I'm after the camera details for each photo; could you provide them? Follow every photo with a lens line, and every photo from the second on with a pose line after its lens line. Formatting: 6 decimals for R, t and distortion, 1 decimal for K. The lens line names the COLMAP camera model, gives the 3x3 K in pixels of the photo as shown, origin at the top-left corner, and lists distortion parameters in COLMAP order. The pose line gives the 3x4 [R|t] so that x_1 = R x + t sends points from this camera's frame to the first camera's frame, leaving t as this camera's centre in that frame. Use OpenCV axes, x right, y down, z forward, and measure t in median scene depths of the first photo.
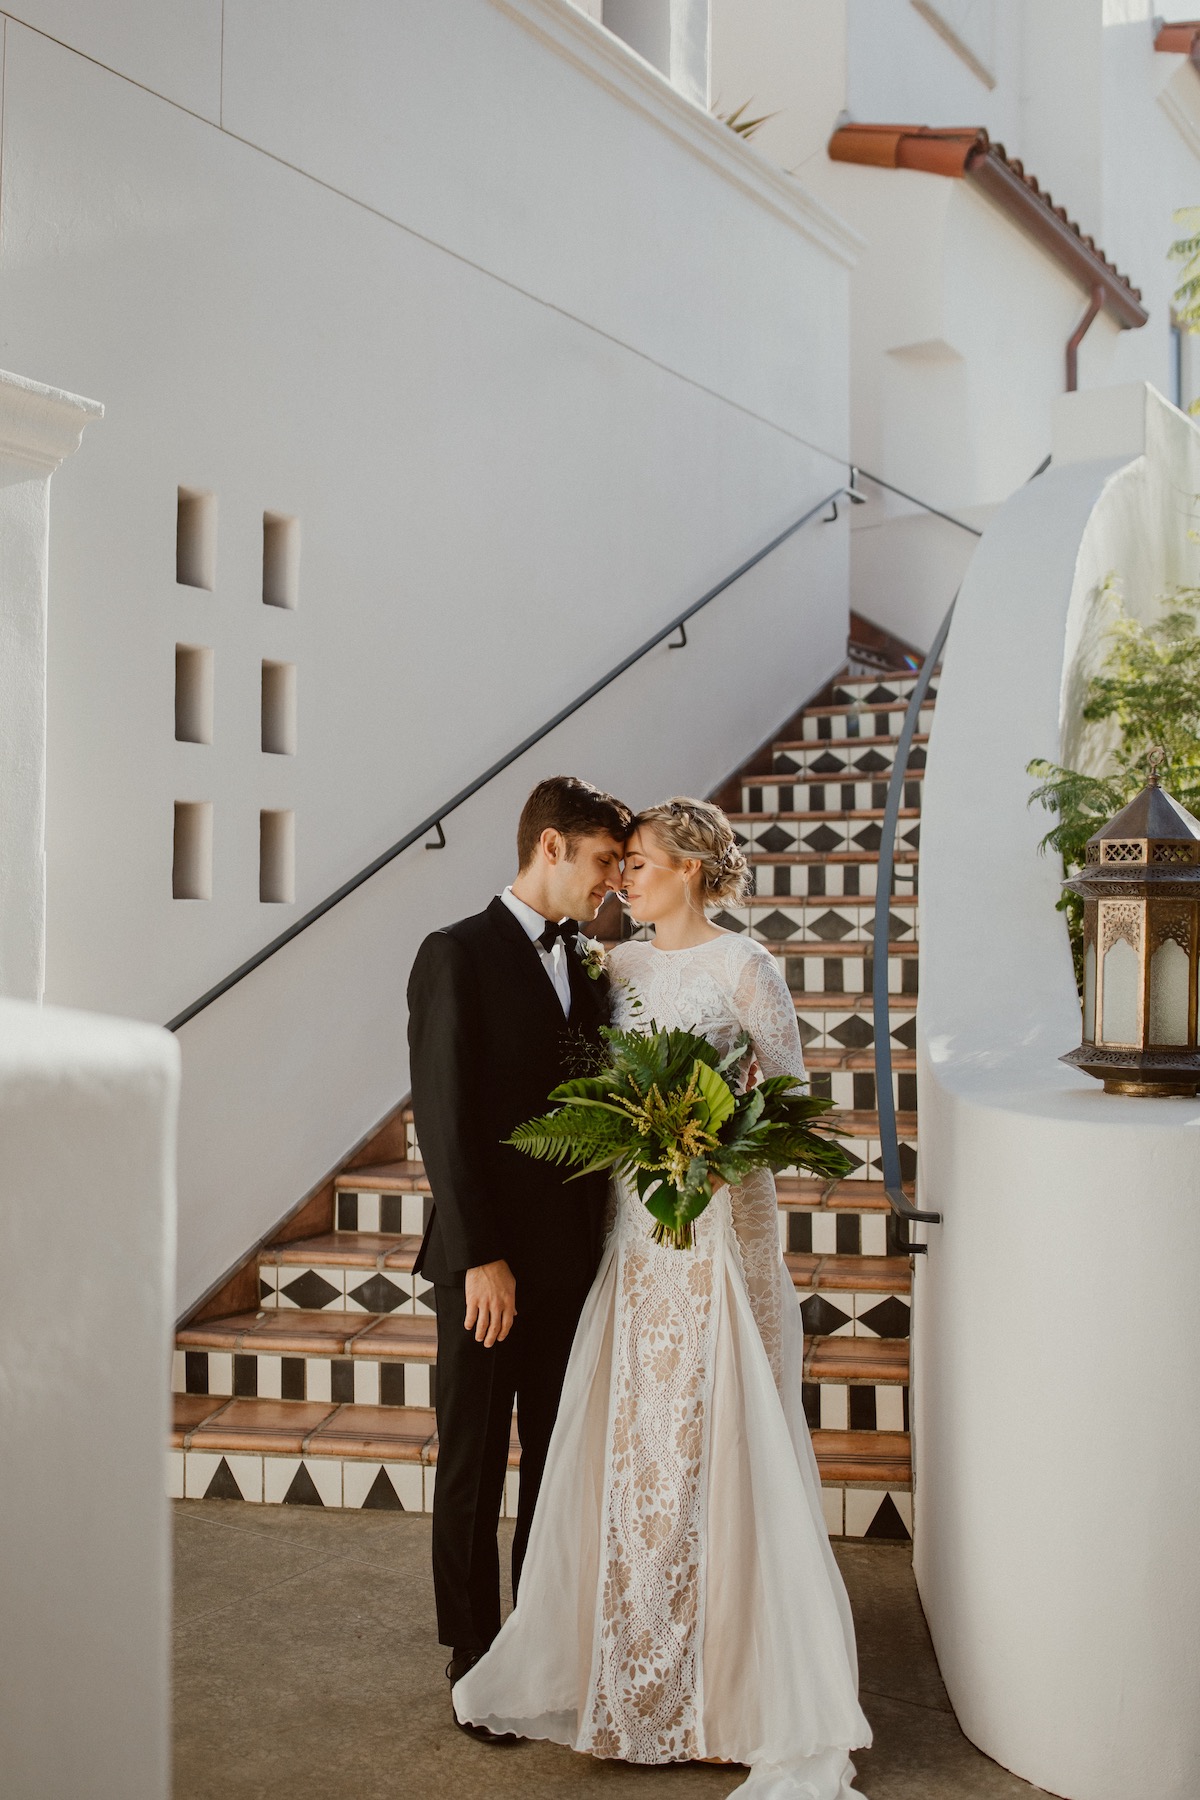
lens RADIAL K [[1744.1, 0, 607.3], [0, 1744.1, 906.2], [0, 0, 1]] dist [-0.010440, 0.000000]
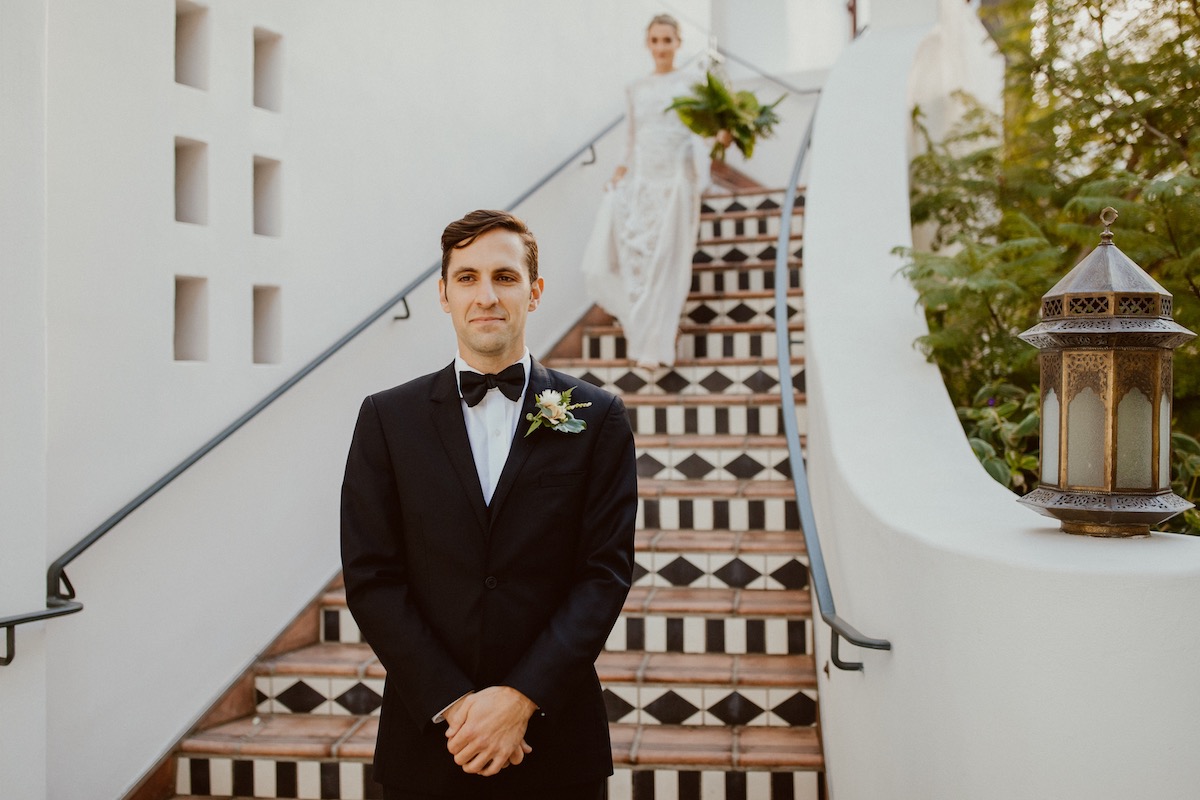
lens RADIAL K [[1162.7, 0, 608.5], [0, 1162.7, 375.1], [0, 0, 1]] dist [-0.010440, 0.000000]
pose [[0.995197, -0.006849, 0.097654, -0.038601], [0.006631, 0.999975, 0.002559, 0.004573], [-0.097669, -0.001899, 0.995217, 0.202435]]
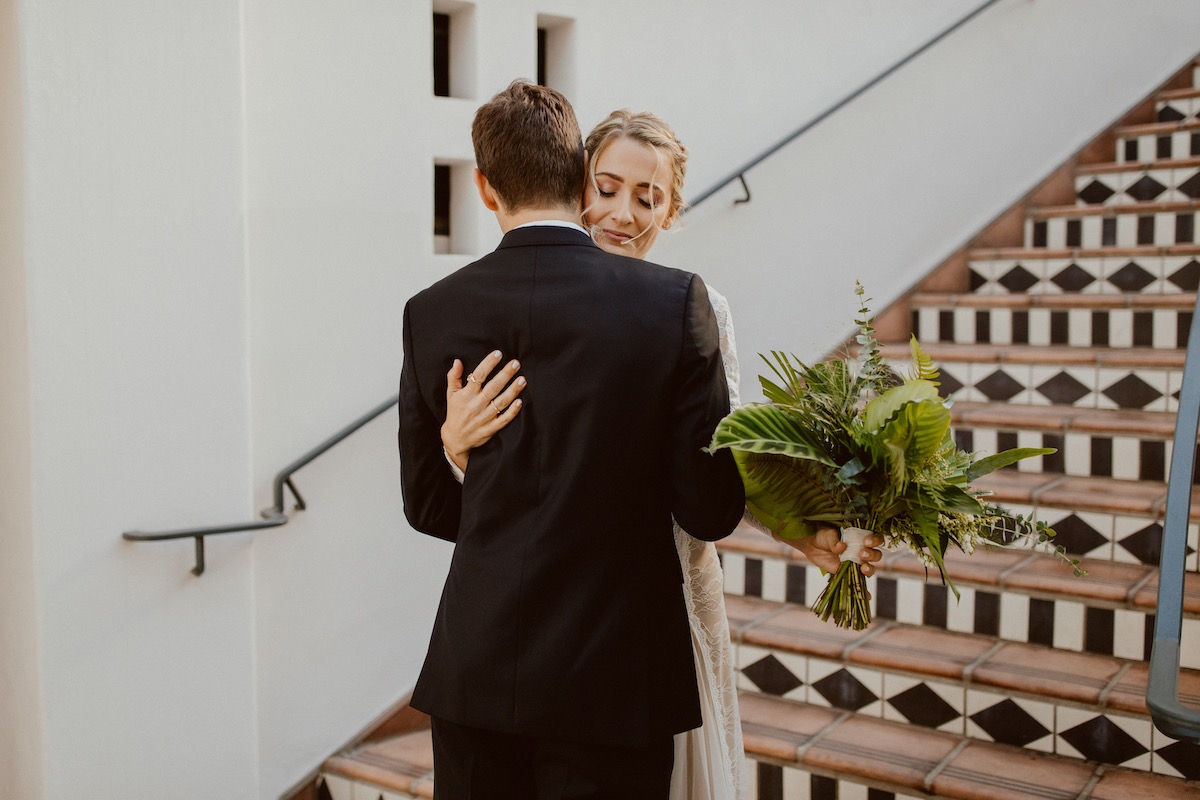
lens RADIAL K [[1162.7, 0, 609.4], [0, 1162.7, 406.4], [0, 0, 1]] dist [-0.010440, 0.000000]
pose [[0.917739, 0.024245, -0.396444, 0.109293], [0.016896, 0.994849, 0.099955, 0.016472], [0.396825, -0.098431, 0.912601, 0.384018]]
